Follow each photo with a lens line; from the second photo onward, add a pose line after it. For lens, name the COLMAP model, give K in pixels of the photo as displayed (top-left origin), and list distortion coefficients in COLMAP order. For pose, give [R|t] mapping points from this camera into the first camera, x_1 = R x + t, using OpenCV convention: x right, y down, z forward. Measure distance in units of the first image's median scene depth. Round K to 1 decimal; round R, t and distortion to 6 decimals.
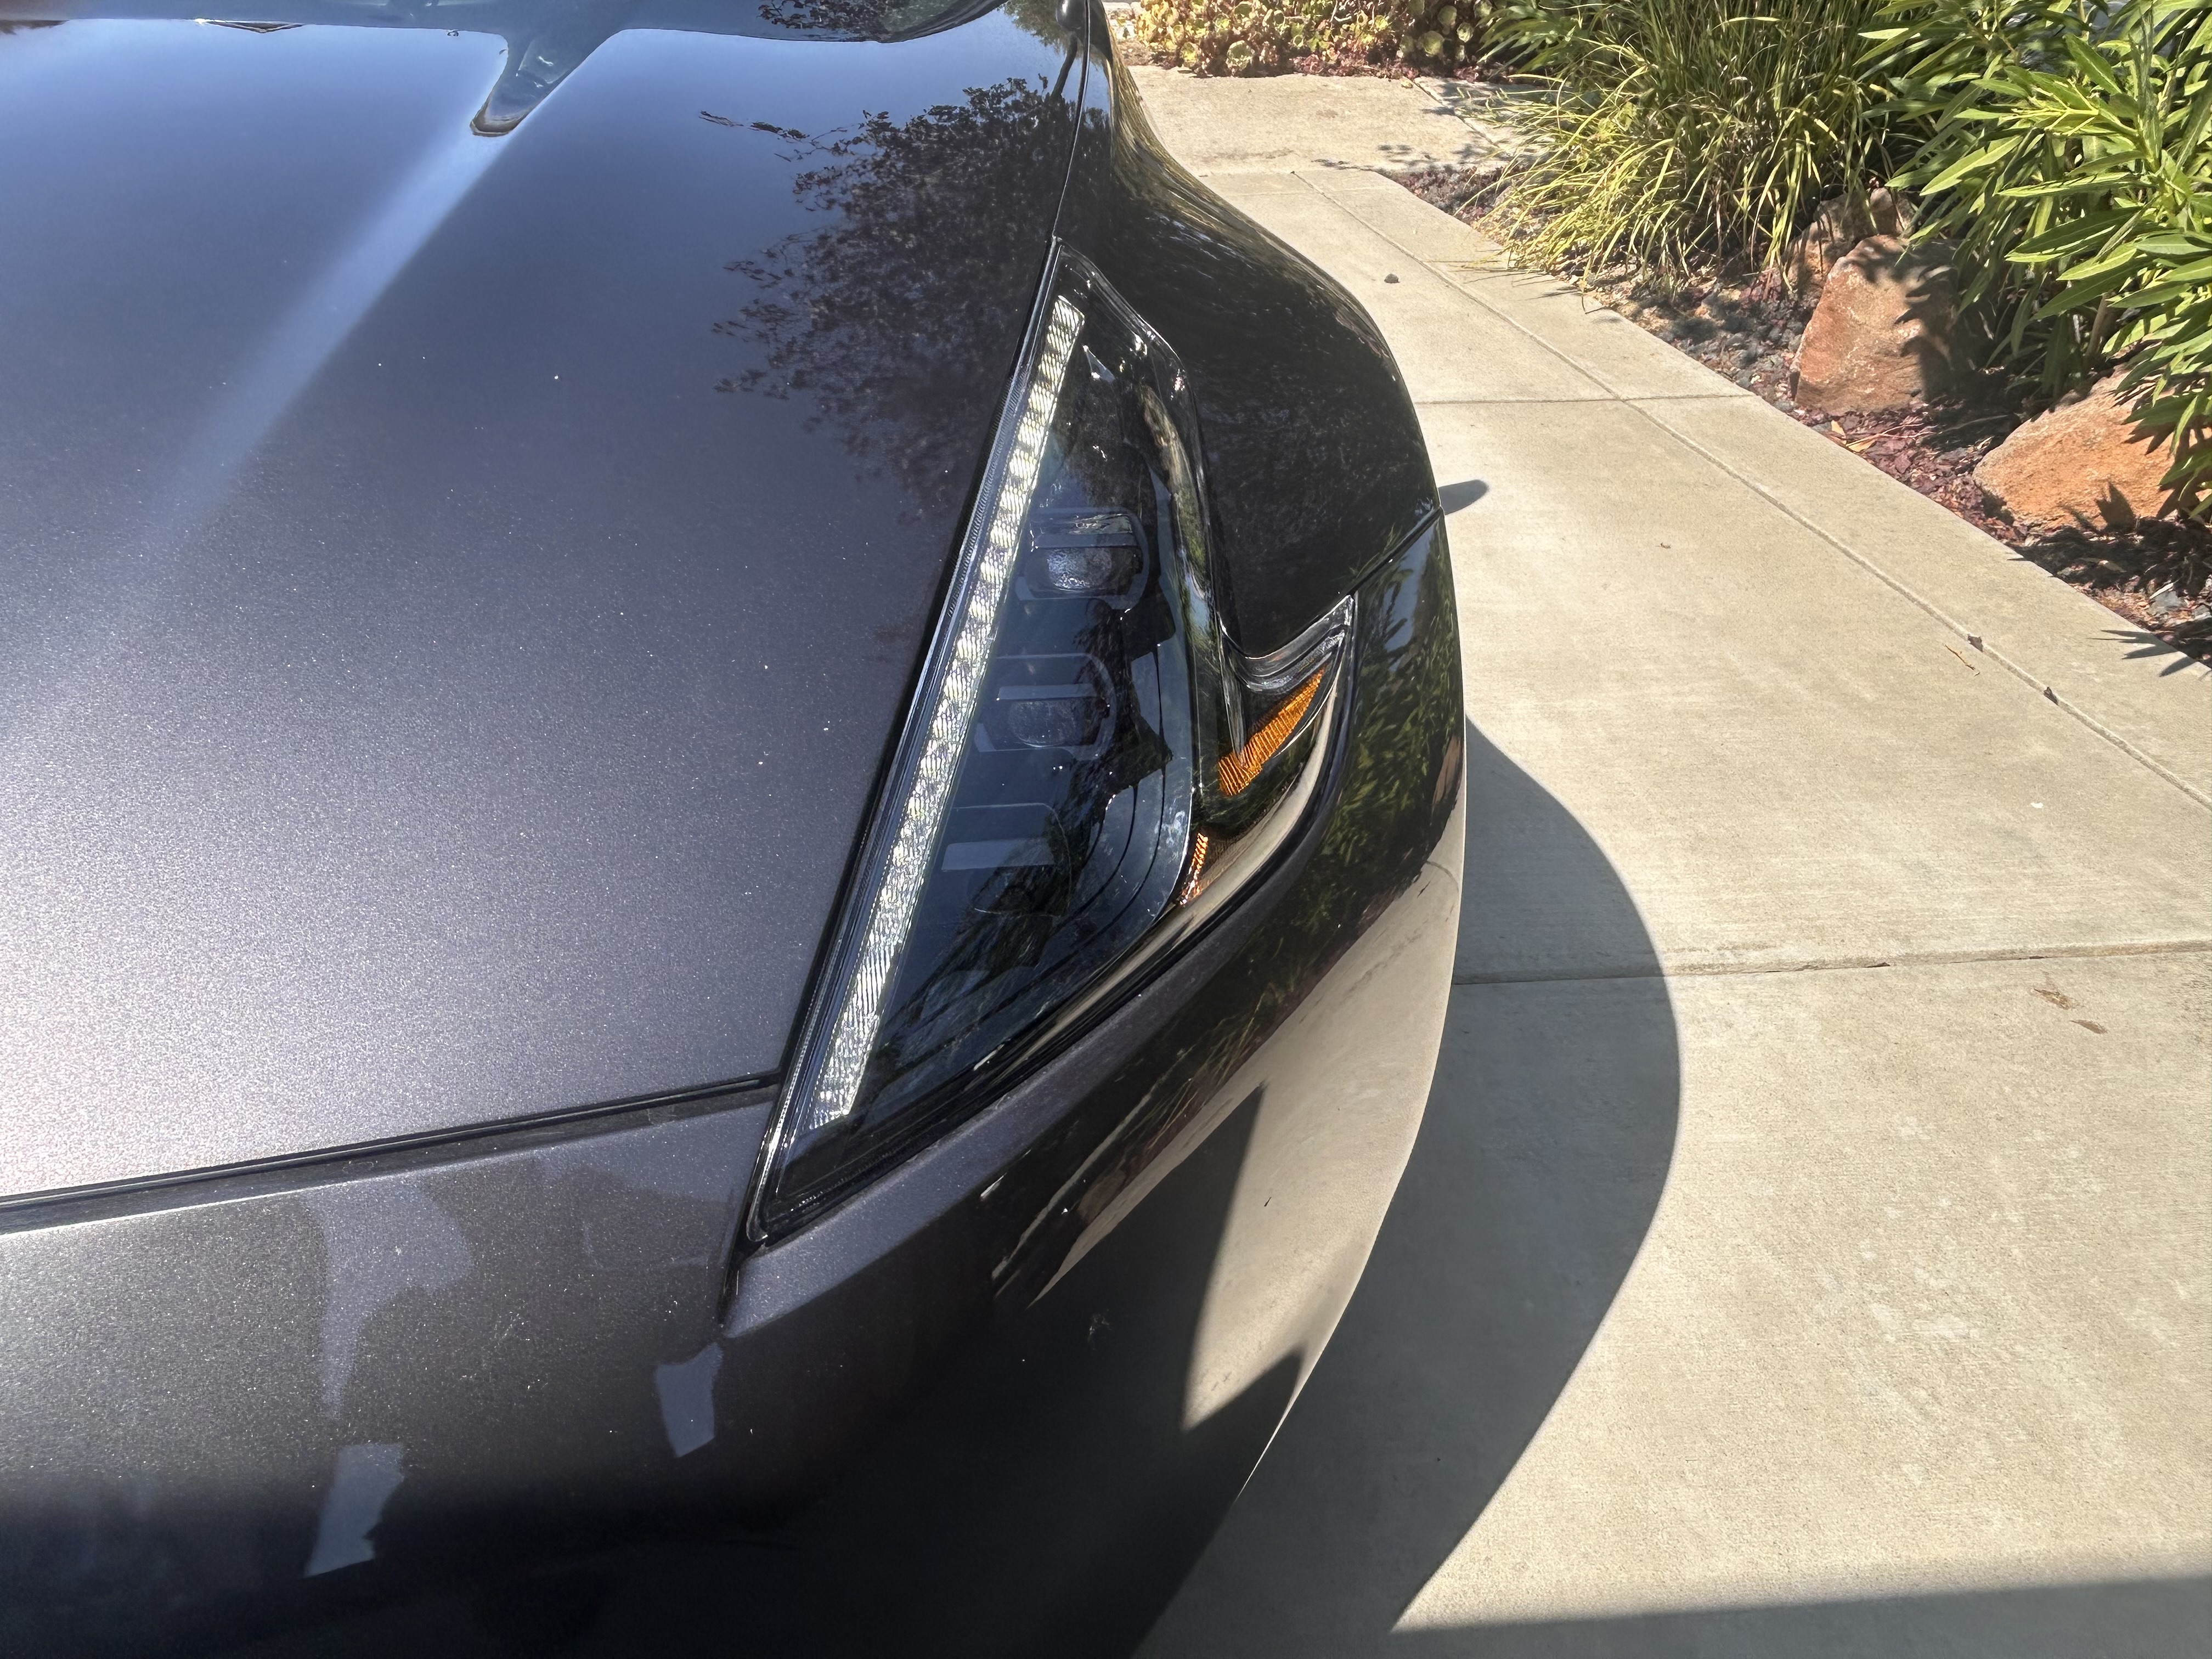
lens RADIAL K [[1511.7, 0, 1095.3], [0, 1511.7, 831.4], [0, 0, 1]] dist [-0.001497, -0.003174]
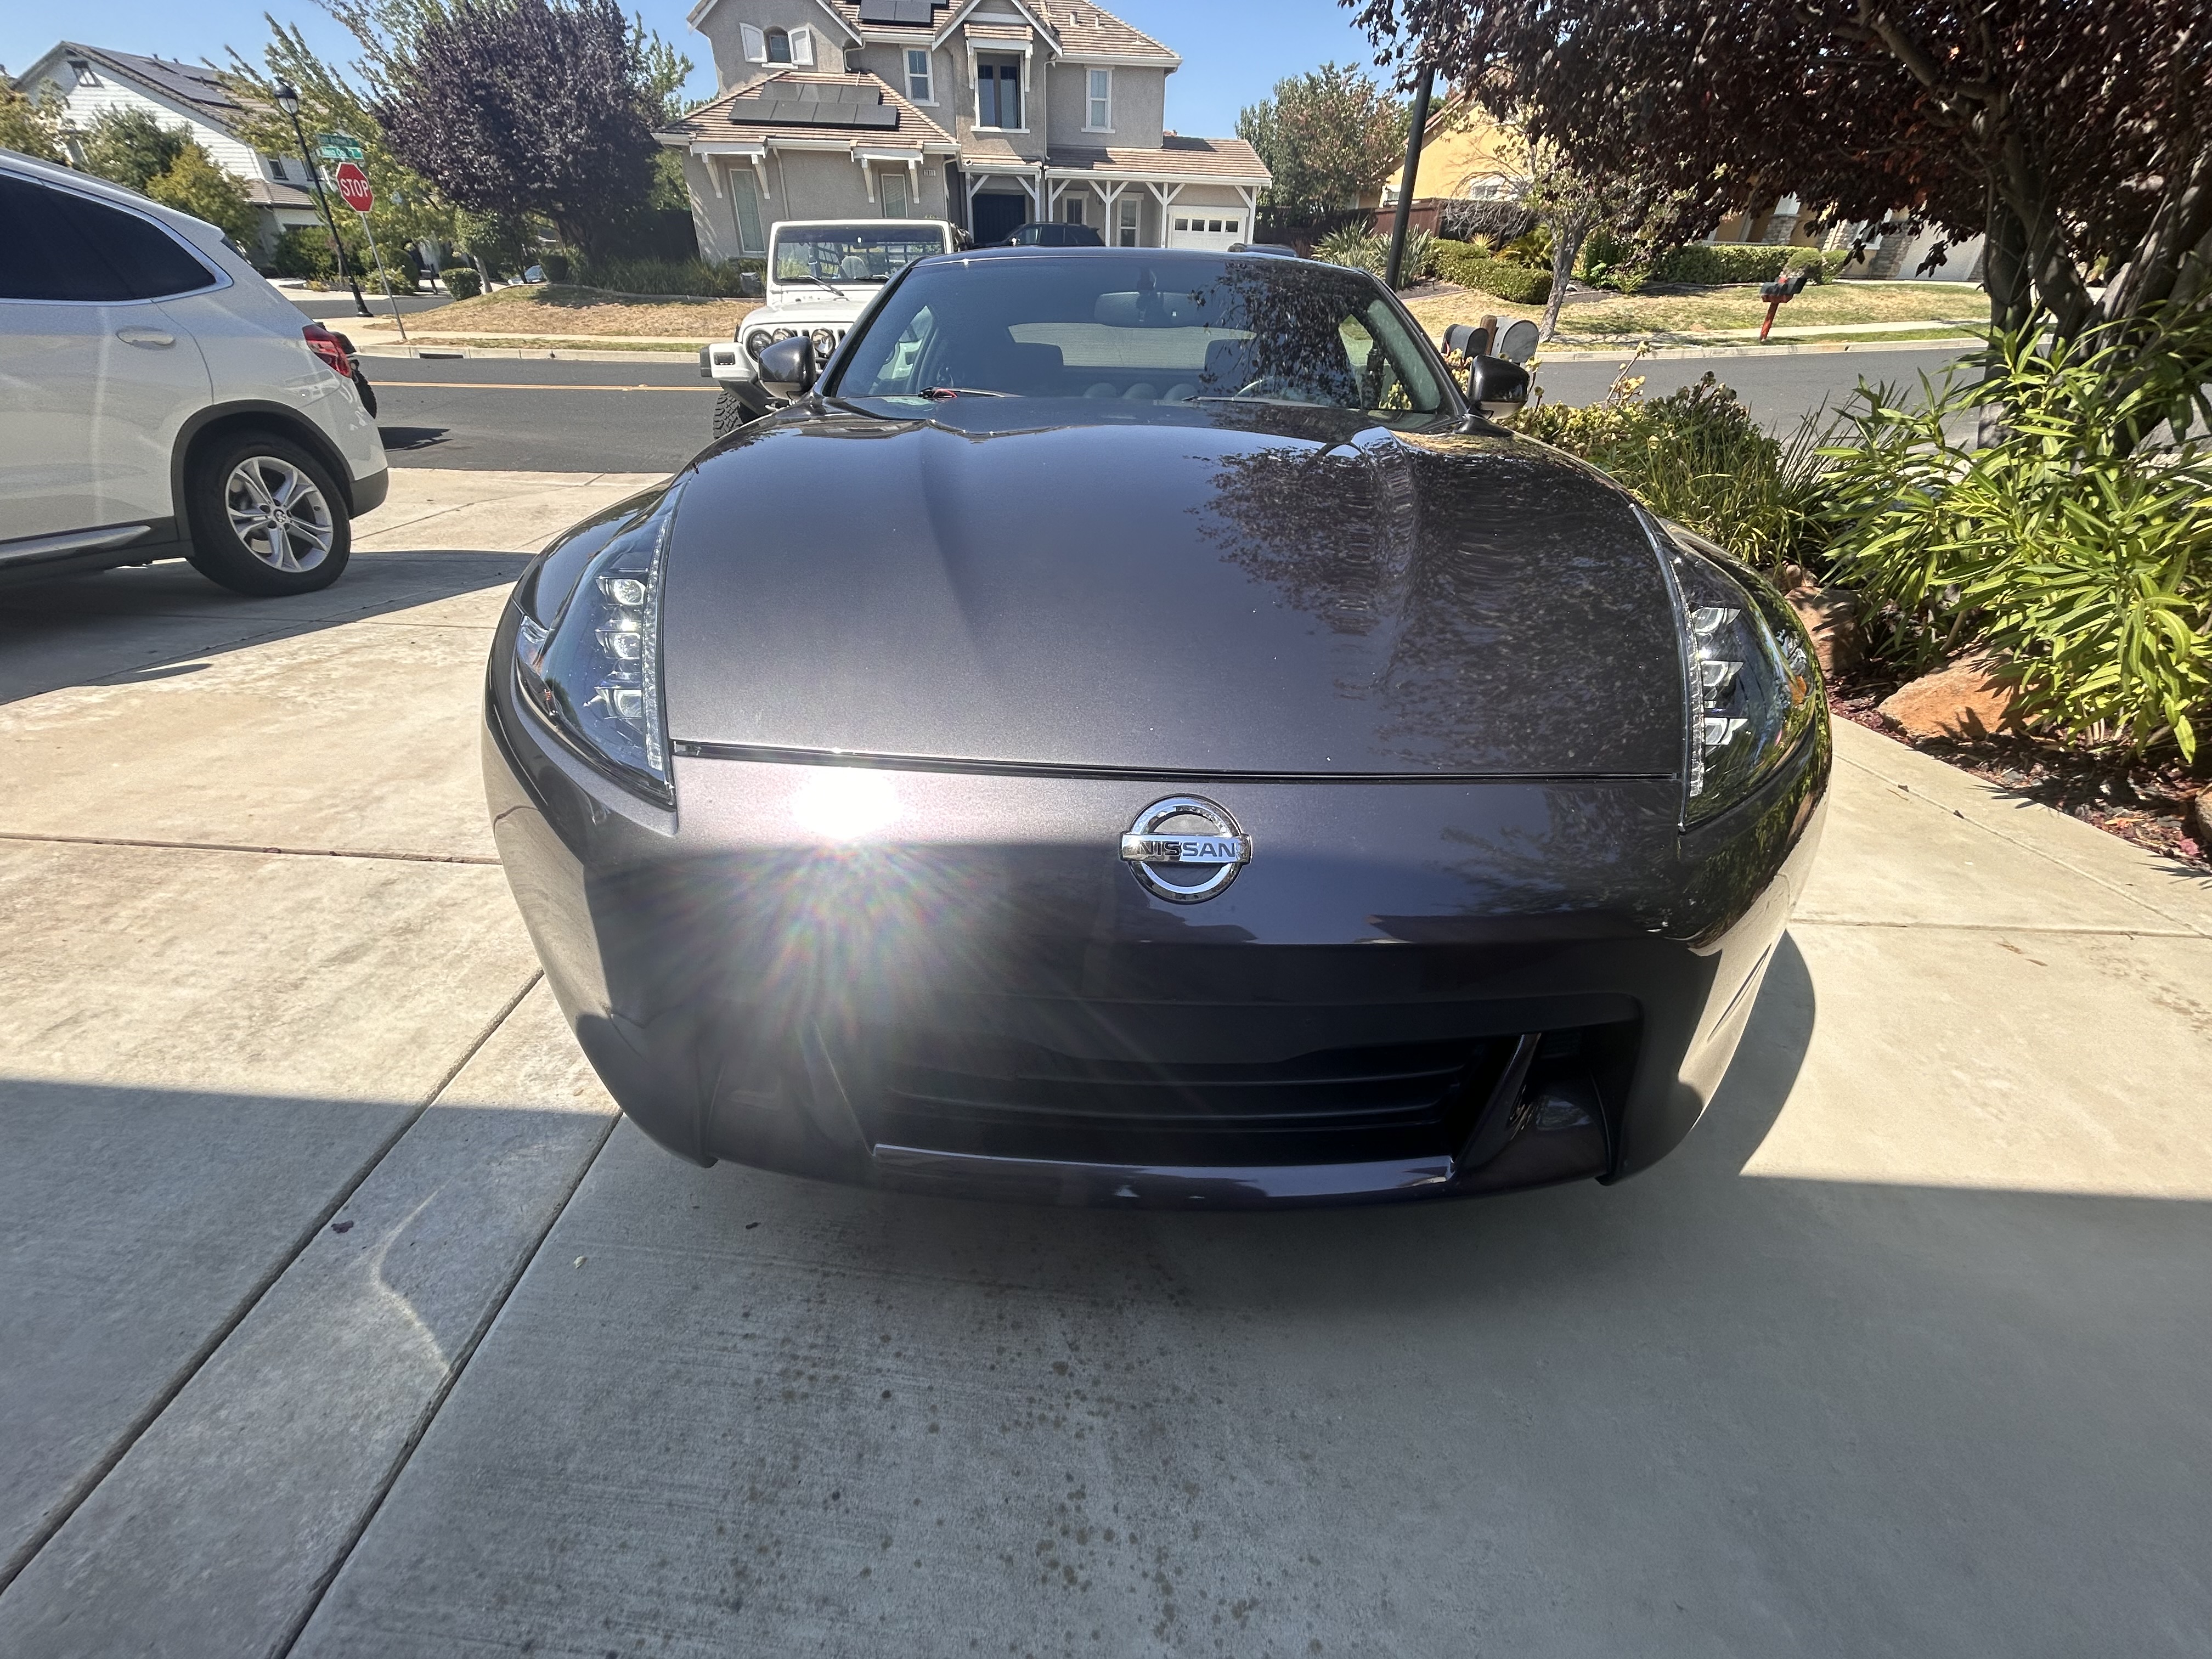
lens RADIAL K [[884.9, 0, 1110.7], [0, 884.9, 831.1], [0, 0, 1]] dist [0.000382, -0.001304]
pose [[0.992183, 0.068716, -0.104169, -0.360756], [-0.080797, 0.989889, -0.116581, 0.182498], [0.095105, 0.124086, 0.987703, -0.201205]]
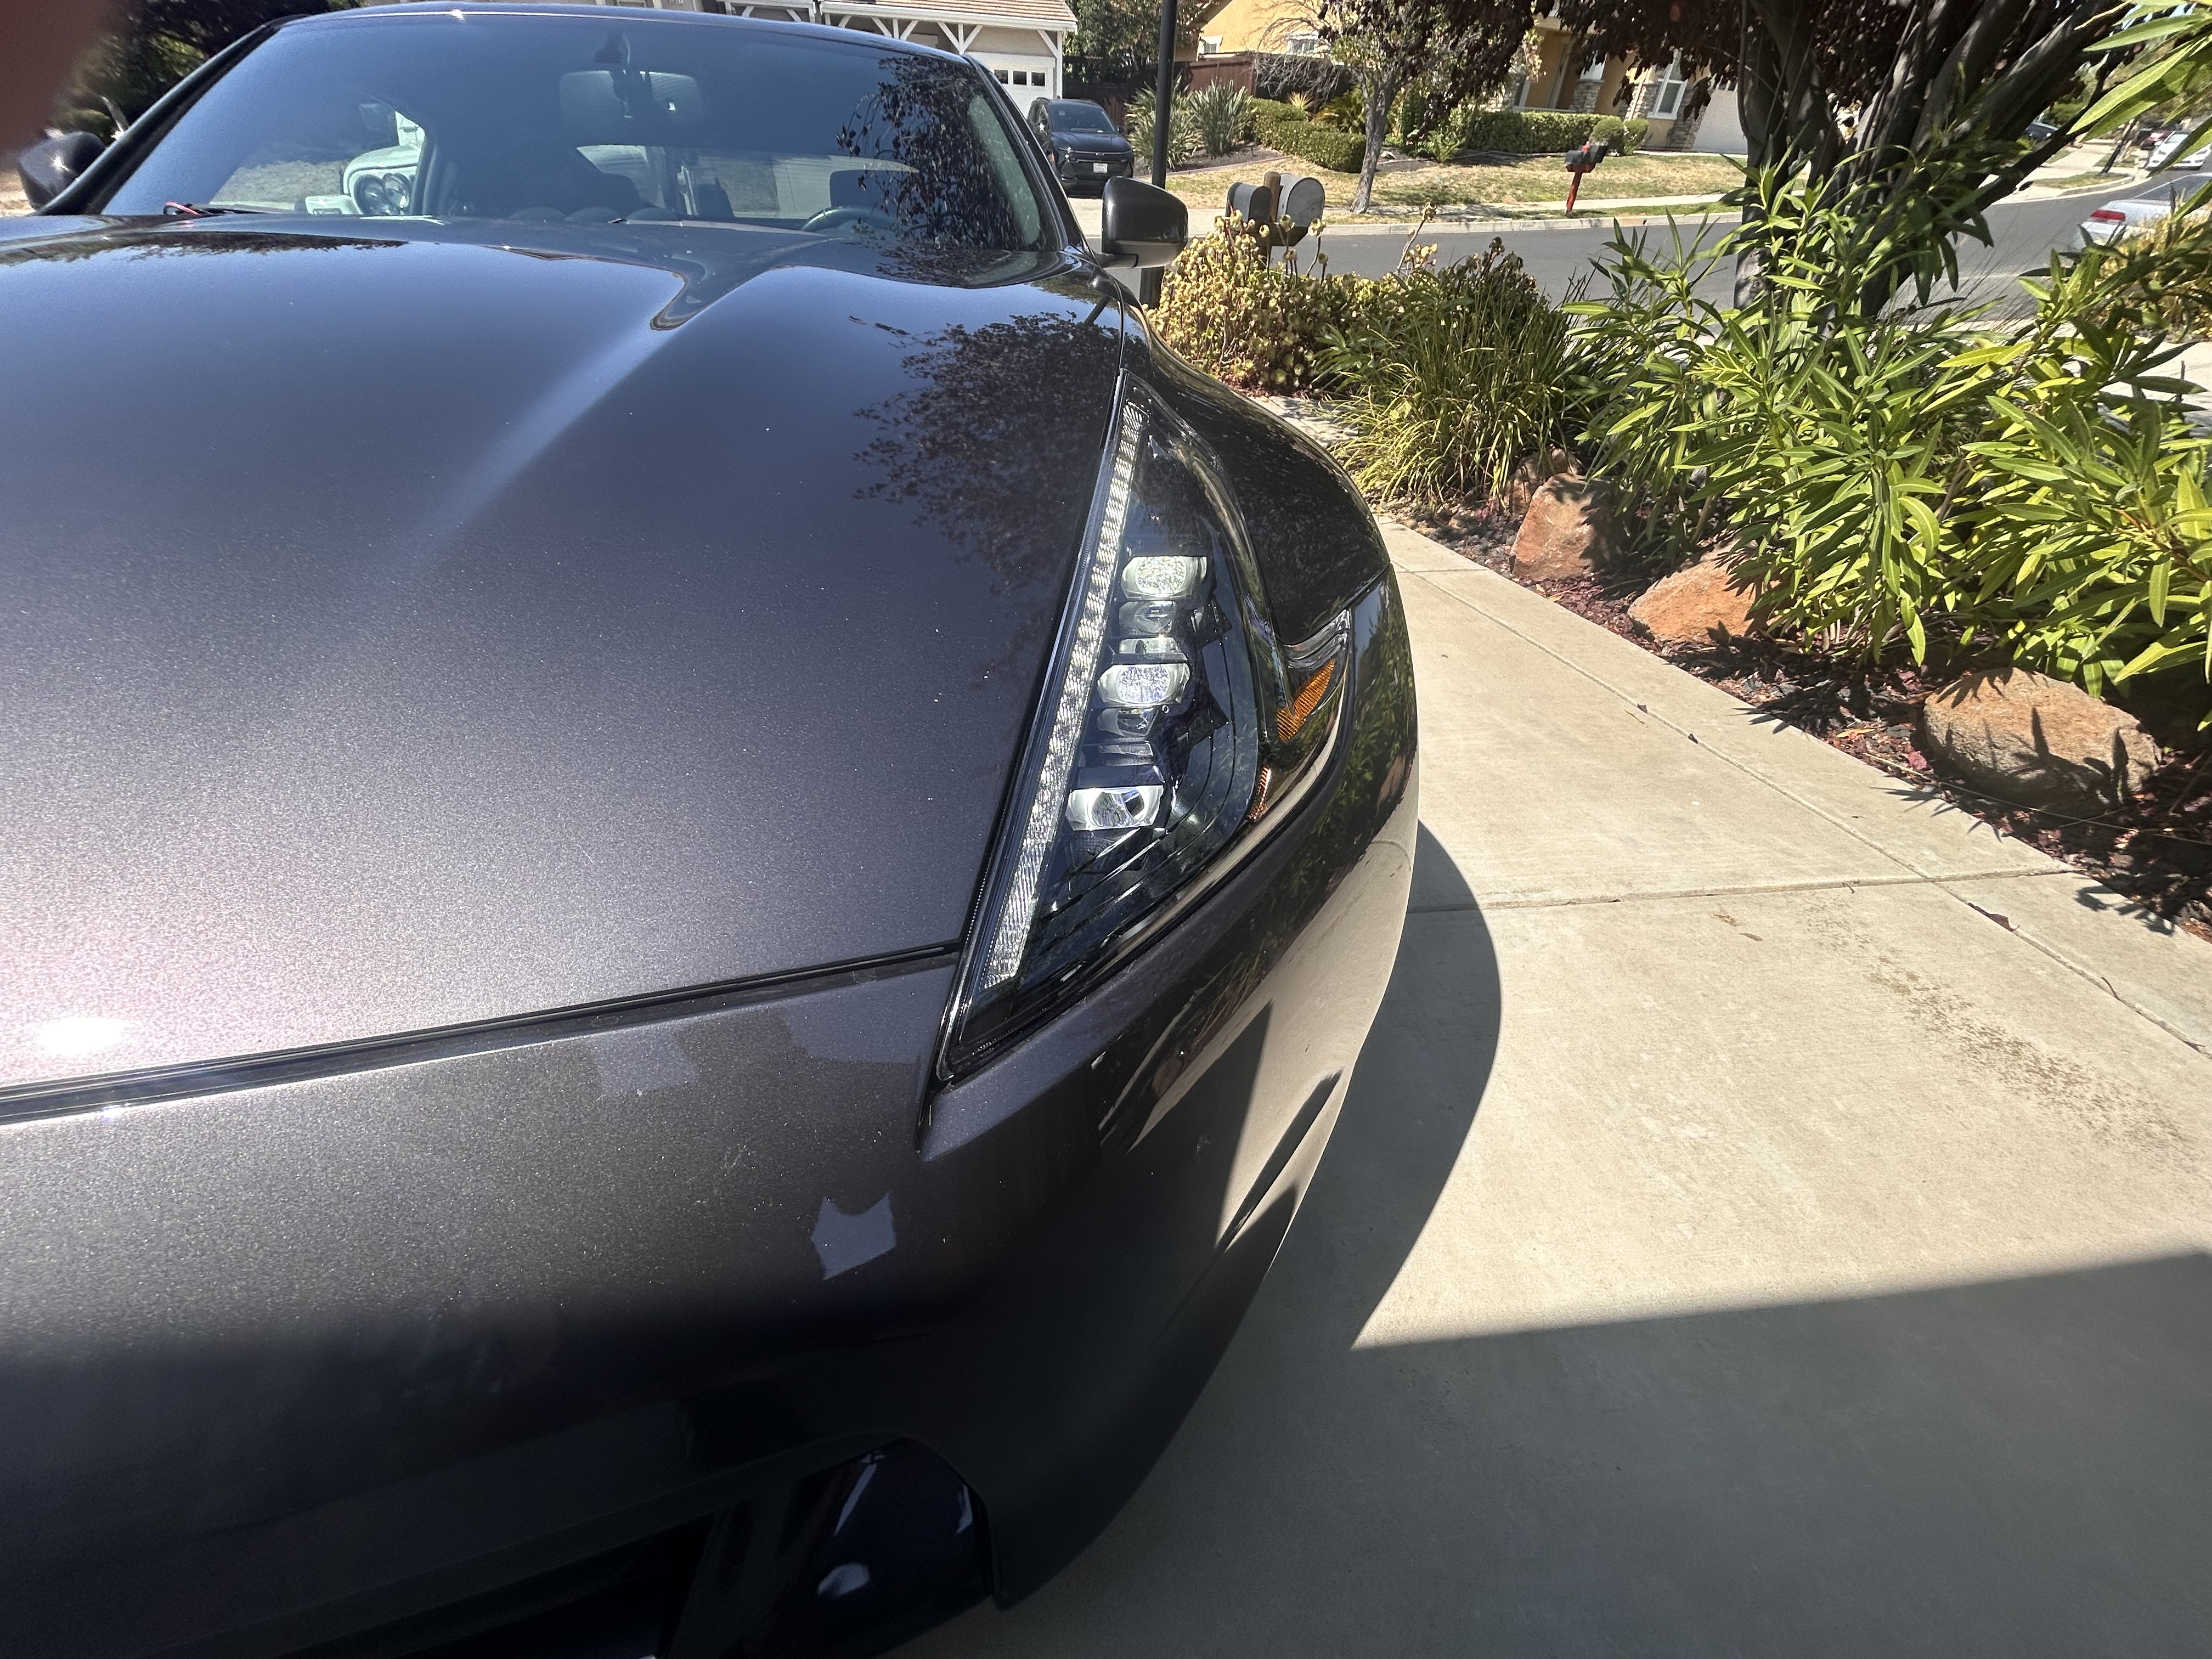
lens RADIAL K [[884.9, 0, 1110.2], [0, 884.9, 835.4], [0, 0, 1]] dist [0.000382, -0.001304]
pose [[0.999183, -0.009360, 0.039308, -0.041790], [0.010035, 0.999805, -0.016998, 0.031518], [-0.039141, 0.017379, 0.999083, 0.101033]]
